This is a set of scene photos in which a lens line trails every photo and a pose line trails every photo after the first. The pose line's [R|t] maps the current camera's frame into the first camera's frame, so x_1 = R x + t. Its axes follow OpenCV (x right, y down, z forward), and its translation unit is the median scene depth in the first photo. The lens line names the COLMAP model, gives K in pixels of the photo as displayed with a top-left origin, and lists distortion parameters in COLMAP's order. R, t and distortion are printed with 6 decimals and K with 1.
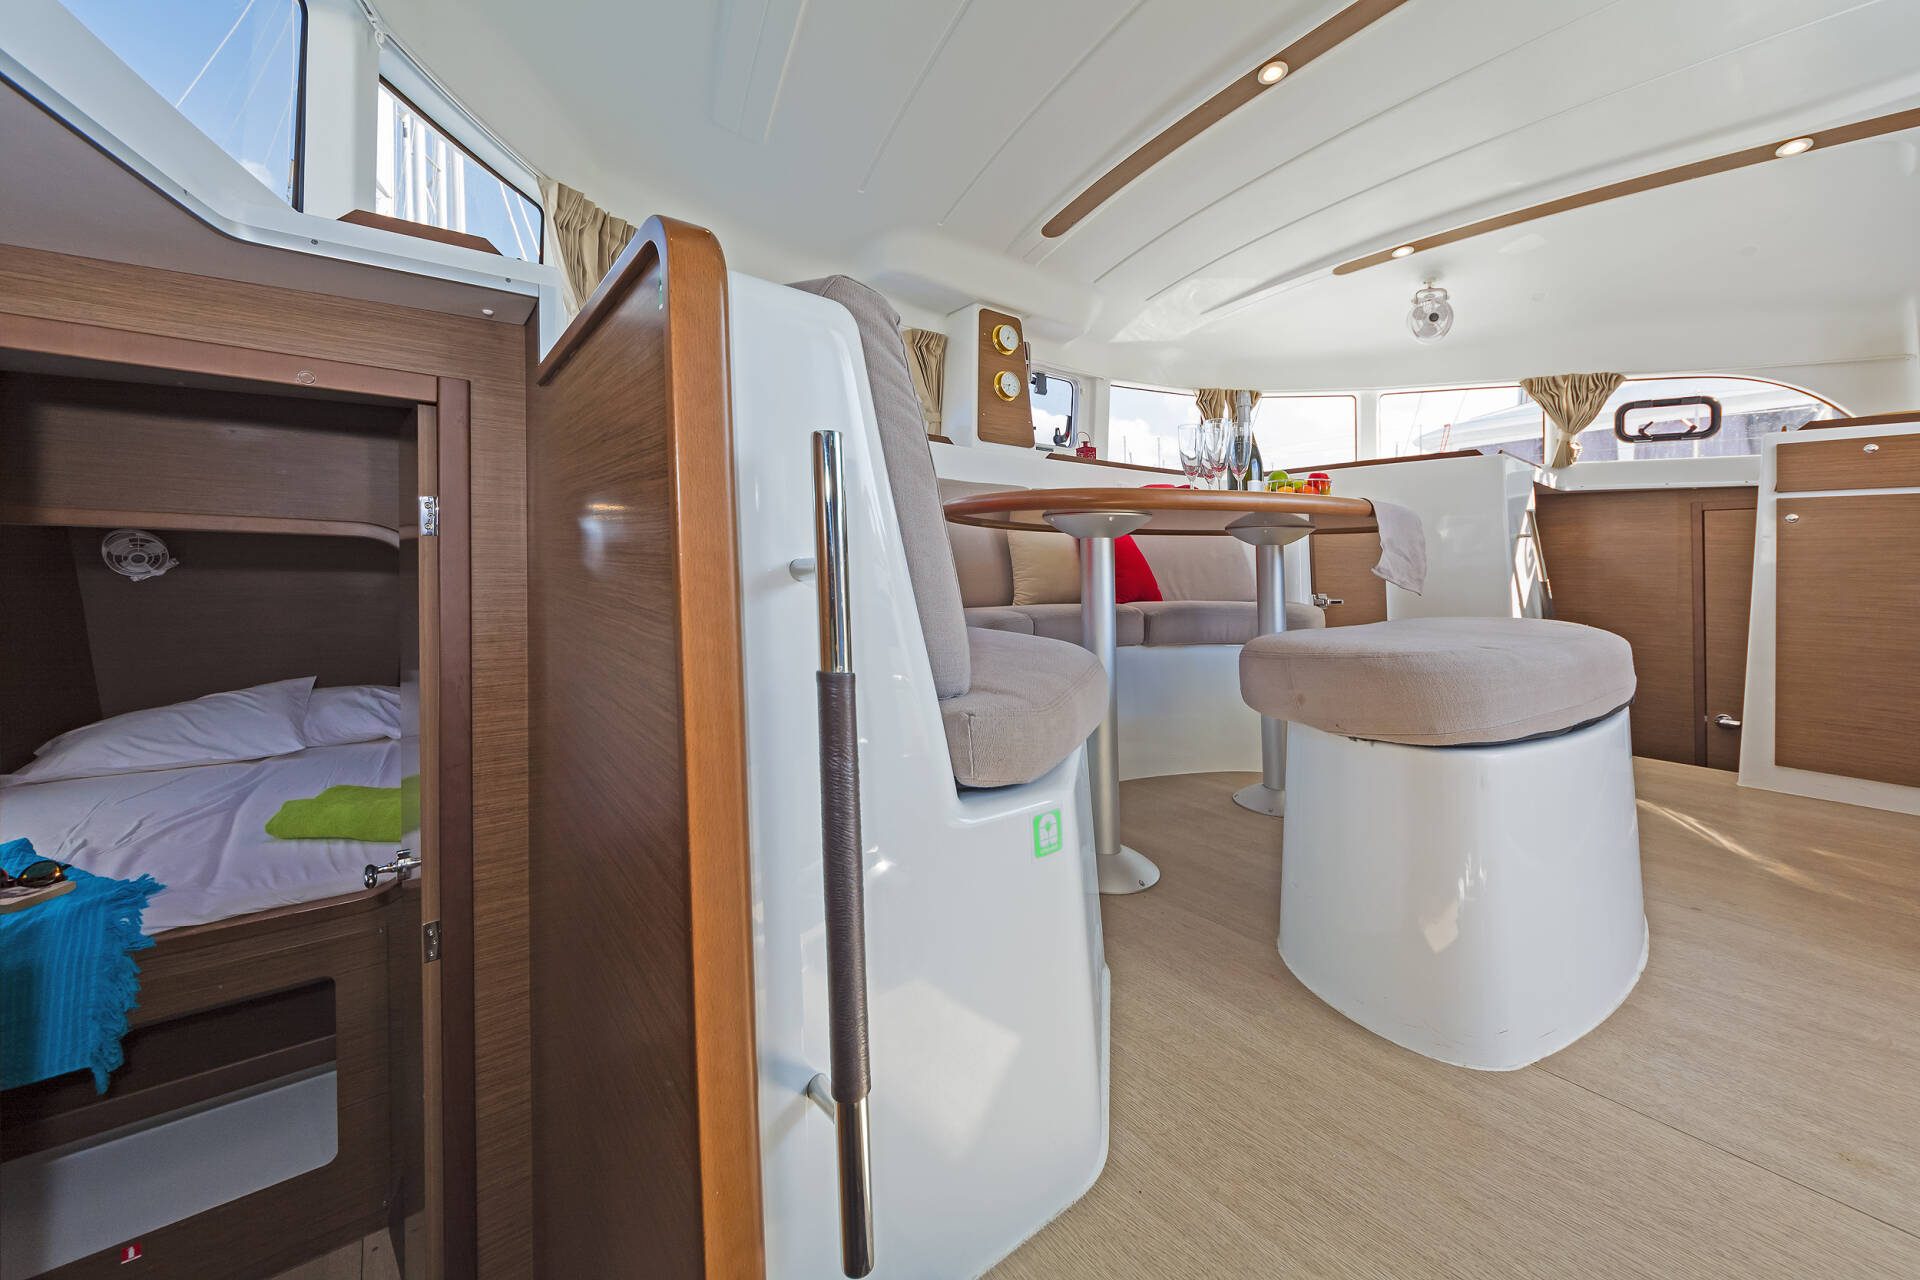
lens RADIAL K [[725.8, 0, 991.9], [0, 725.8, 562.3], [0, 0, 1]] dist [-0.000511, 0.000024]
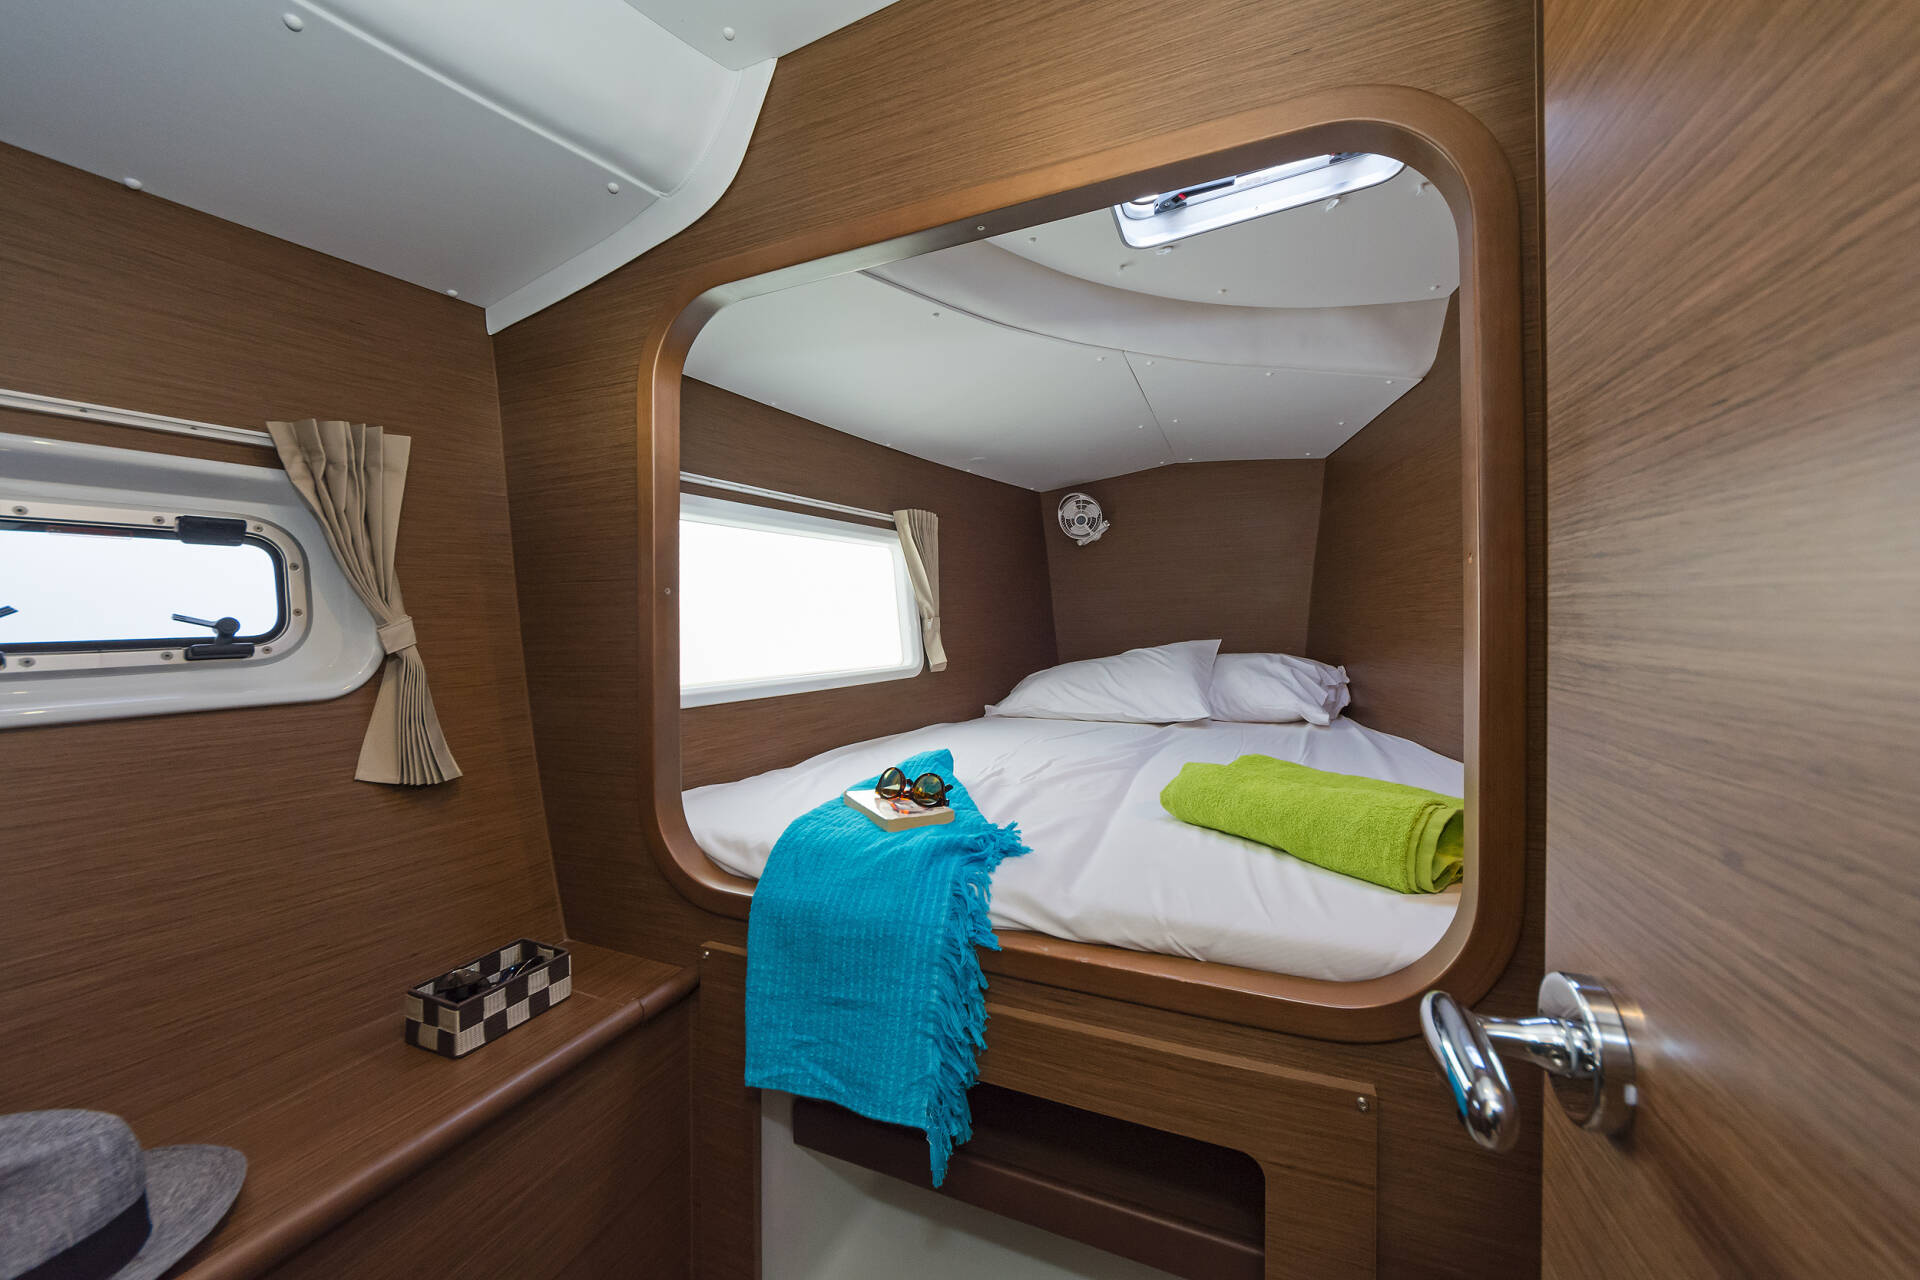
lens RADIAL K [[698.9, 0, 960.0], [0, 698.9, 640.0], [0, 0, 1]] dist [-0.002050, -0.000172]
pose [[0.452855, -0.007163, -0.891556, -0.516676], [0.002862, 0.999974, -0.006581, 0.221453], [0.891580, 0.000428, 0.452864, 0.545282]]
